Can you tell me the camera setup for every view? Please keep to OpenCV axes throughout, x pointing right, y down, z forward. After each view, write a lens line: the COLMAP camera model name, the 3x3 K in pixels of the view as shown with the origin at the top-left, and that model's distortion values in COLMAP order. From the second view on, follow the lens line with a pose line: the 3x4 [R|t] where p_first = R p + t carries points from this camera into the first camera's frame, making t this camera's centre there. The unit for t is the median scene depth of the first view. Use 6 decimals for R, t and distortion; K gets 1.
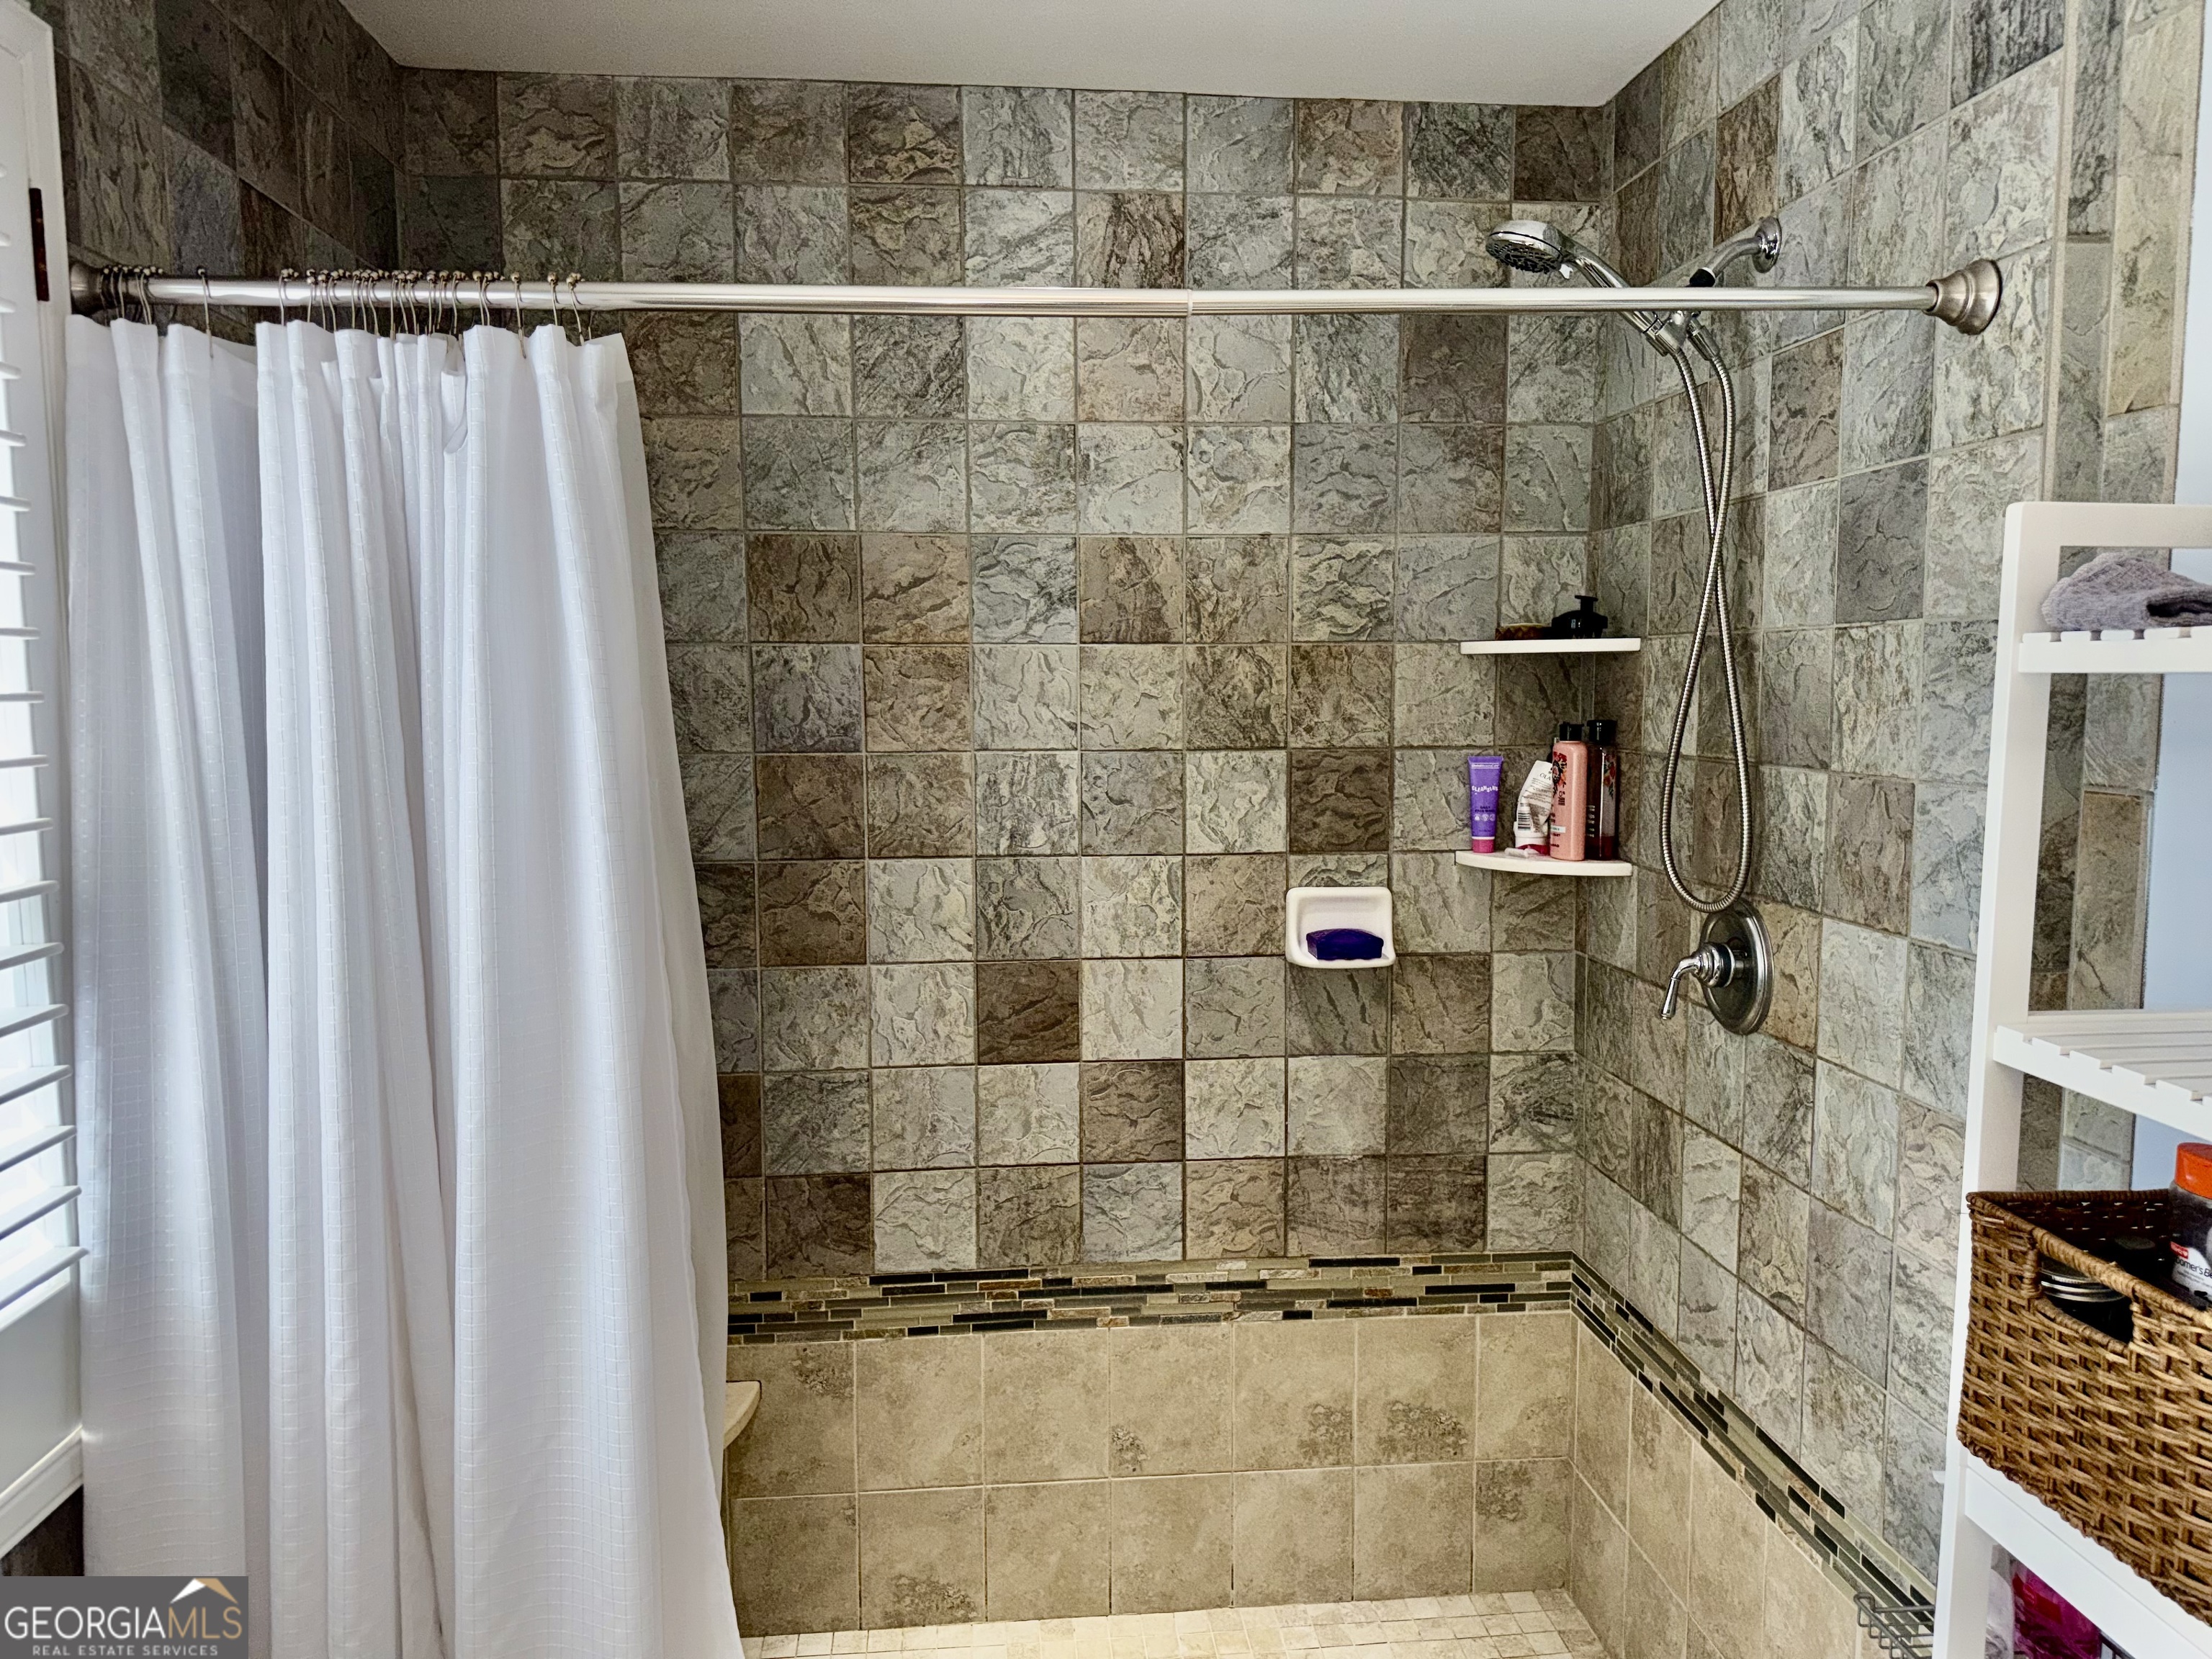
lens RADIAL K [[1572.6, 0, 1094.7], [0, 1572.6, 838.4], [0, 0, 1]] dist [0.088027, -0.102912]
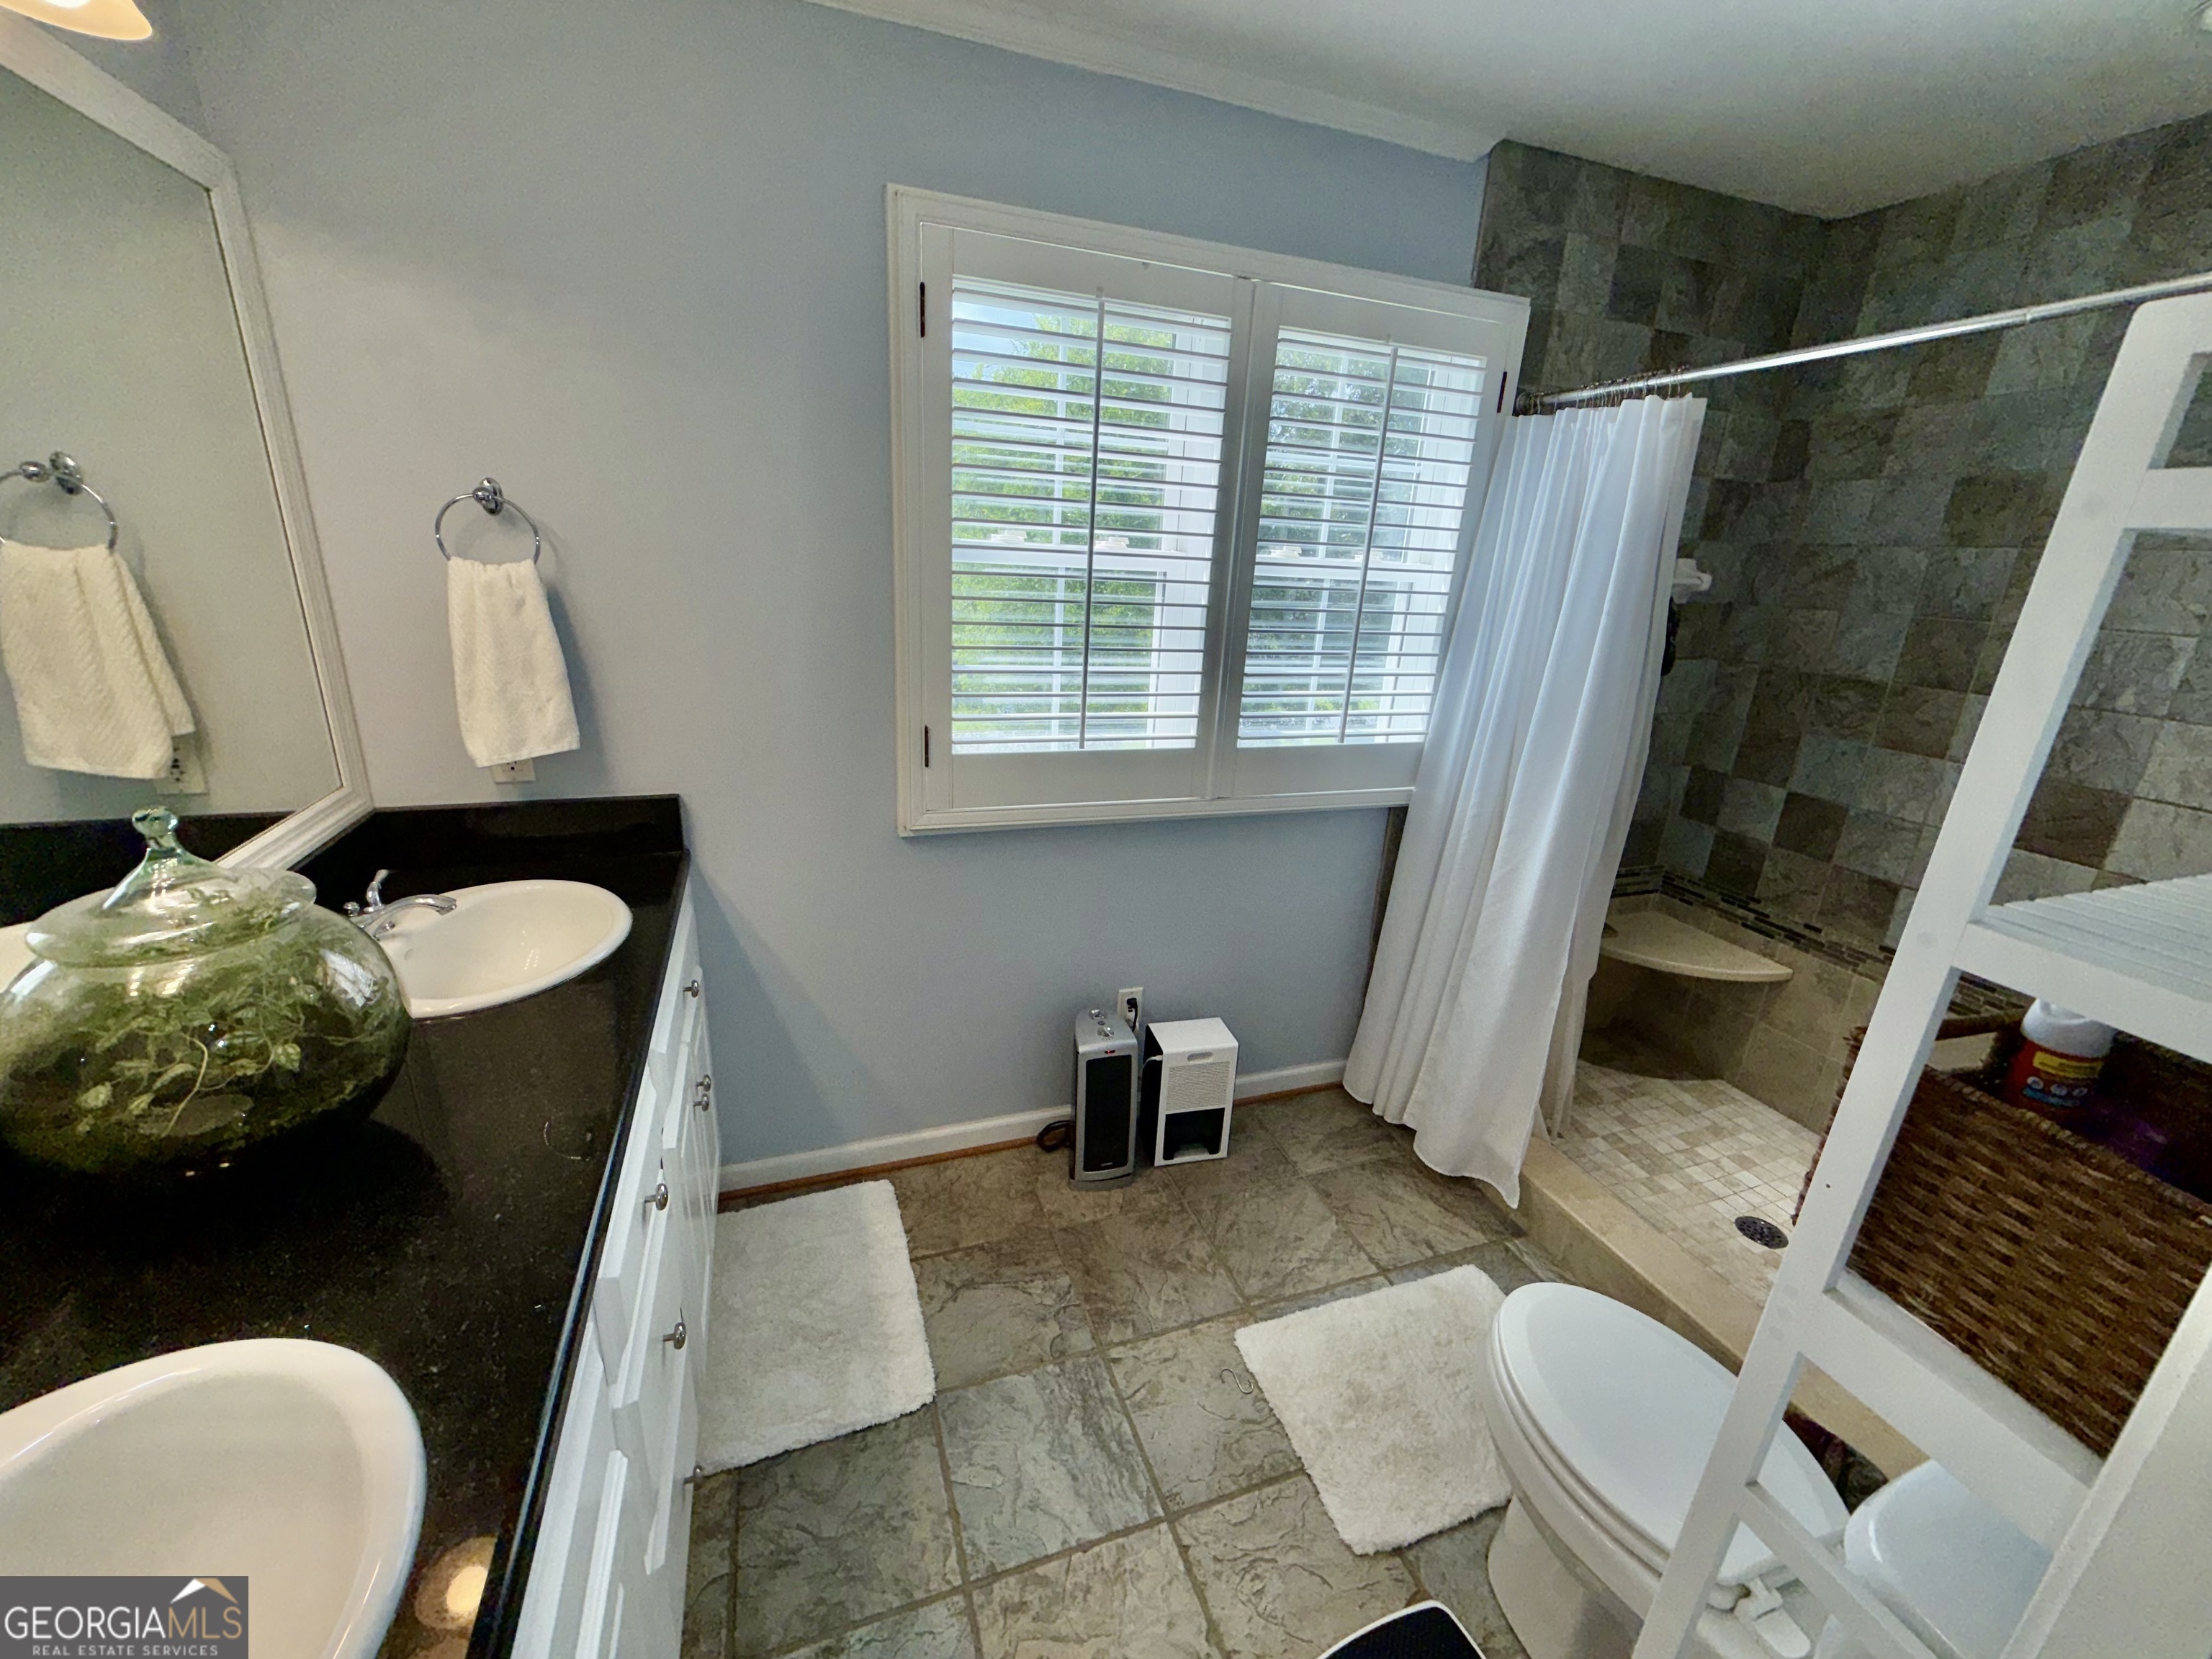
lens RADIAL K [[880.9, 0, 1101.0], [0, 880.9, 832.9], [0, 0, 1]] dist [0.001544, -0.000154]
pose [[0.242933, 0.315561, -0.917281, 0.496338], [-0.145330, 0.946776, 0.287219, 0.018878], [0.959095, 0.063533, 0.275864, -0.051233]]
